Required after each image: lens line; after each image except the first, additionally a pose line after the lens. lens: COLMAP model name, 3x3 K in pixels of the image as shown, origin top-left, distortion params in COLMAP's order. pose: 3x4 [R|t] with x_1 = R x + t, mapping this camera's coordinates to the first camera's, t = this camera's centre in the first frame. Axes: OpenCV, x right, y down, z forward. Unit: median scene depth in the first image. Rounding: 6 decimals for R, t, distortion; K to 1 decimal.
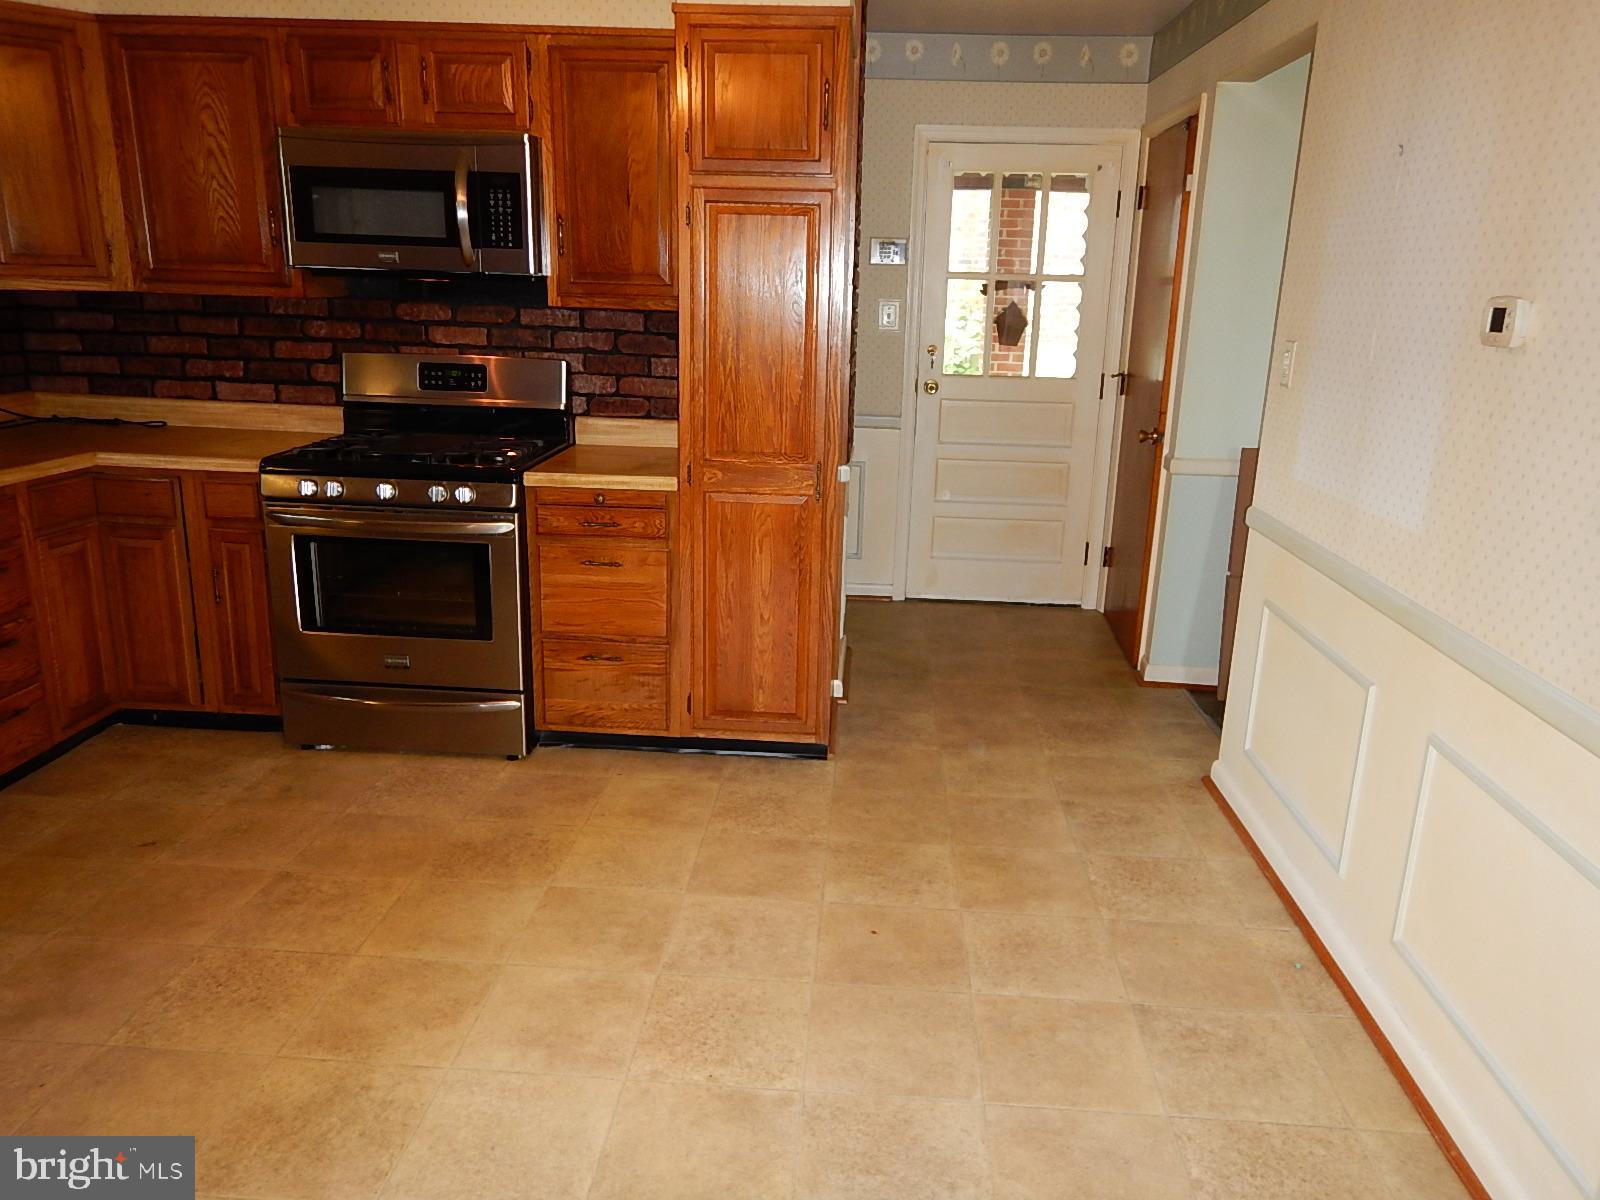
lens RADIAL K [[1155.8, 0, 797.6], [0, 1155.8, 596.3], [0, 0, 1]] dist [0.031344, -0.004867]
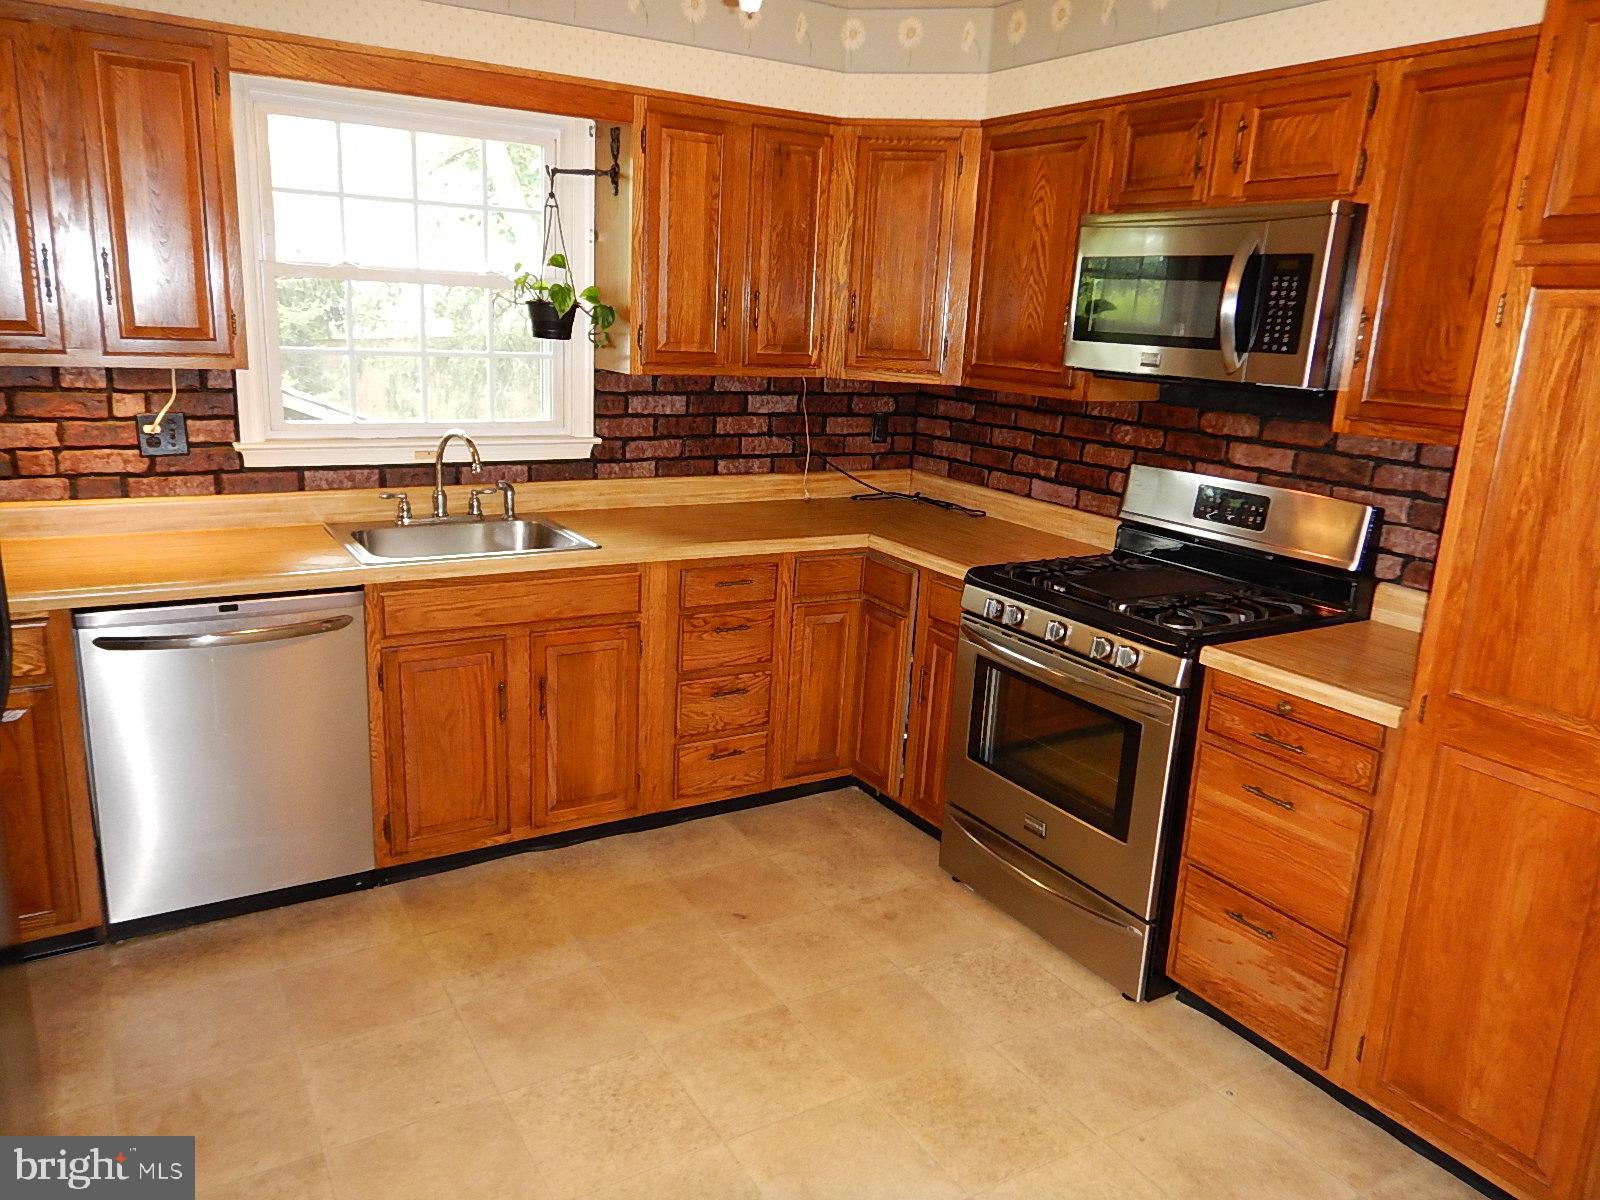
lens RADIAL K [[1155.8, 0, 799.8], [0, 1155.8, 602.5], [0, 0, 1]] dist [0.031344, -0.004867]
pose [[0.582168, 0.200474, -0.787966, 0.189539], [-0.247083, 0.966915, 0.063452, -0.112563], [0.774617, 0.157753, 0.612440, 0.318583]]
